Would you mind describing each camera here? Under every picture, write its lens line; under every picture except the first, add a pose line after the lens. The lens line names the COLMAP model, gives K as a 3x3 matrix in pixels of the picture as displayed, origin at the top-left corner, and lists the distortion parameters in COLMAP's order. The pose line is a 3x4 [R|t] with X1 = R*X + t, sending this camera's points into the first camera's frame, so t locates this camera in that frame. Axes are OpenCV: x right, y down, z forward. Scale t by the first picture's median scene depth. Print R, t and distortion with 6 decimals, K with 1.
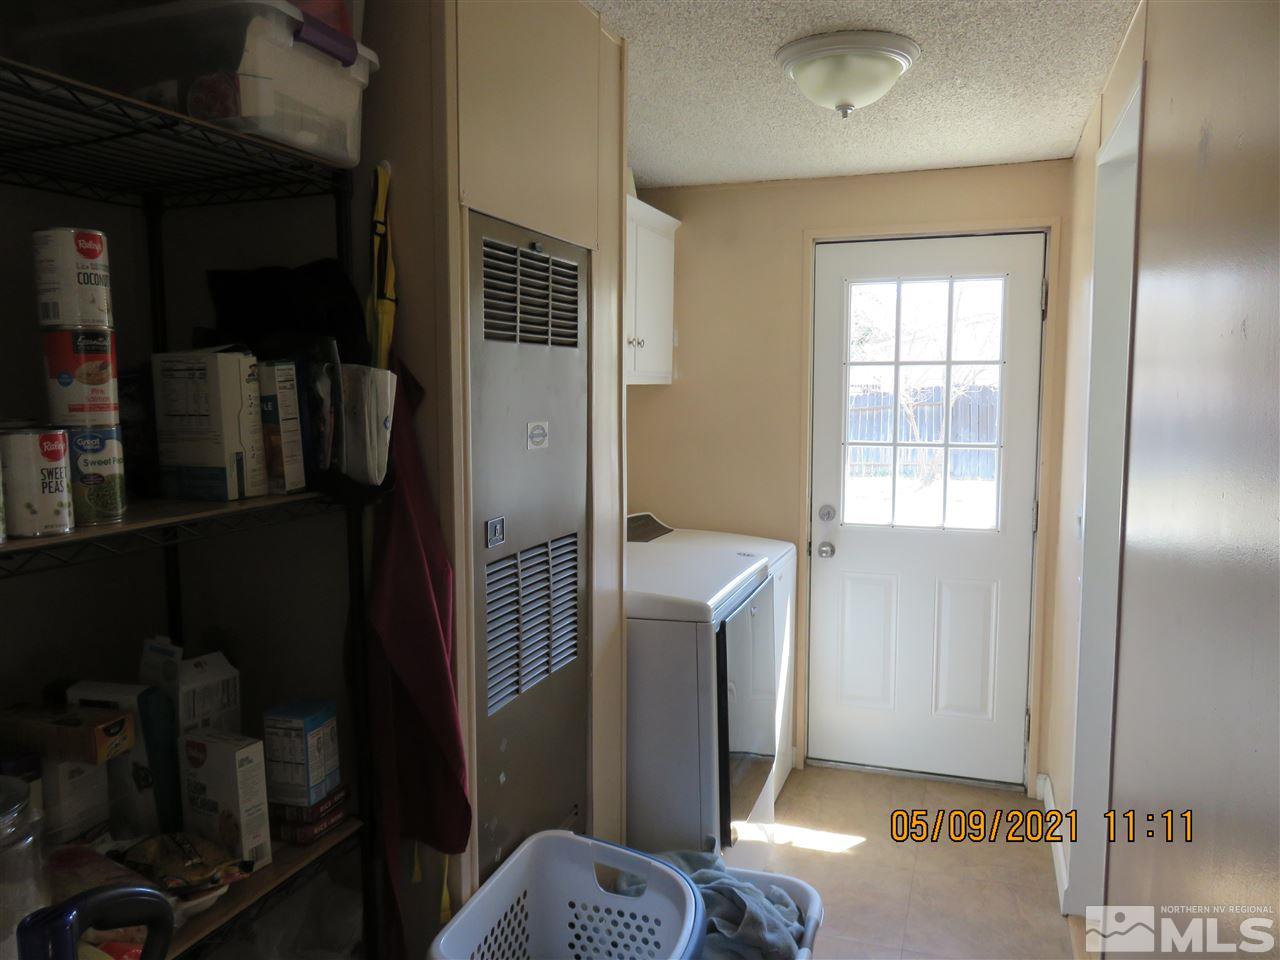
lens RADIAL K [[928.5, 0, 640.0], [0, 928.5, 480.0], [0, 0, 1]] dist [0.001589, 0.000381]
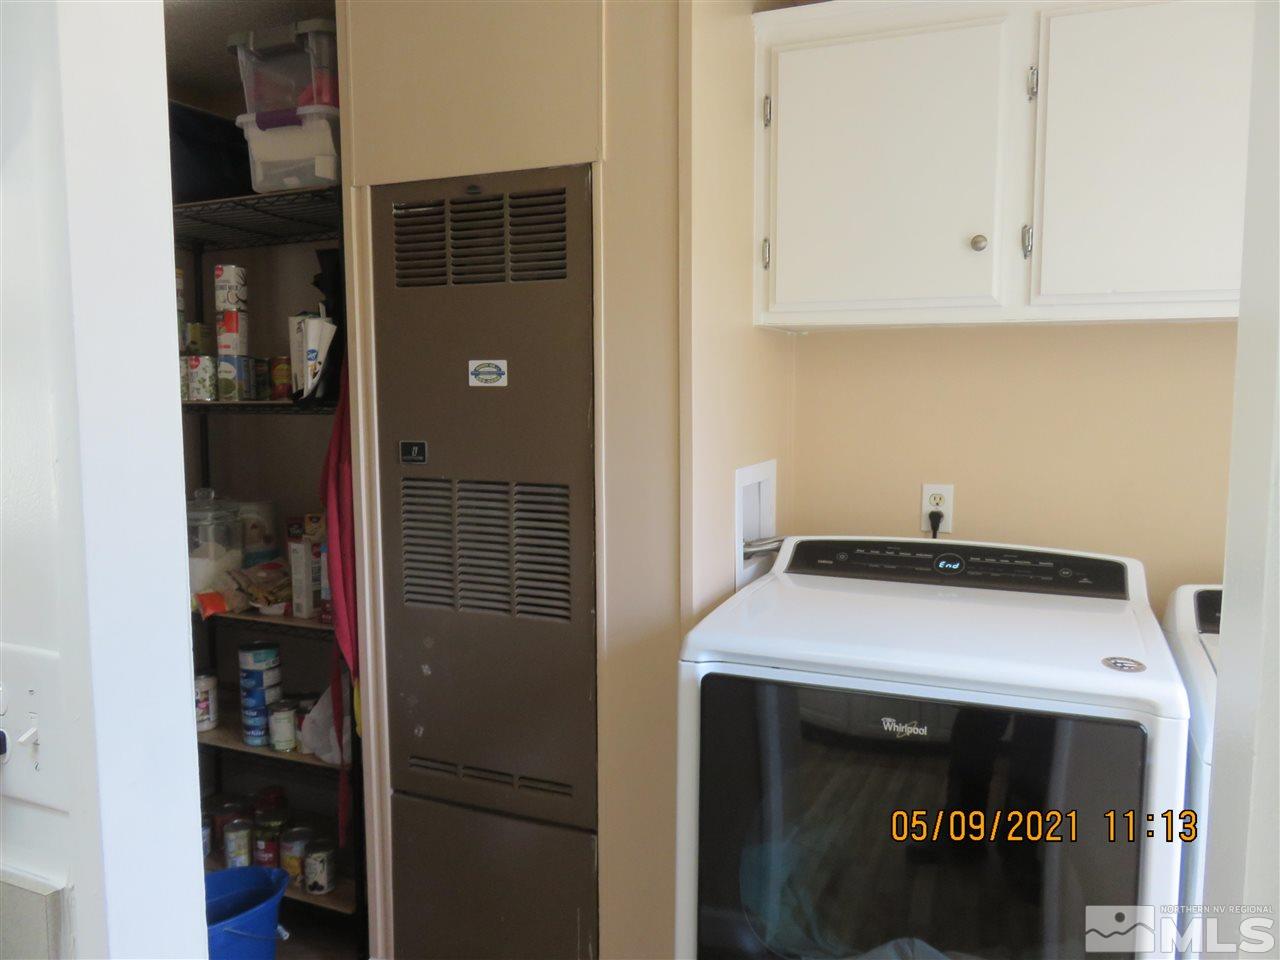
lens RADIAL K [[928.5, 0, 640.0], [0, 928.5, 480.0], [0, 0, 1]] dist [0.001589, 0.000381]
pose [[-0.056510, 0.095913, -0.993784, 1.250118], [-0.105467, 0.989232, 0.101471, -0.074443], [0.992816, 0.110545, -0.045786, 1.694678]]
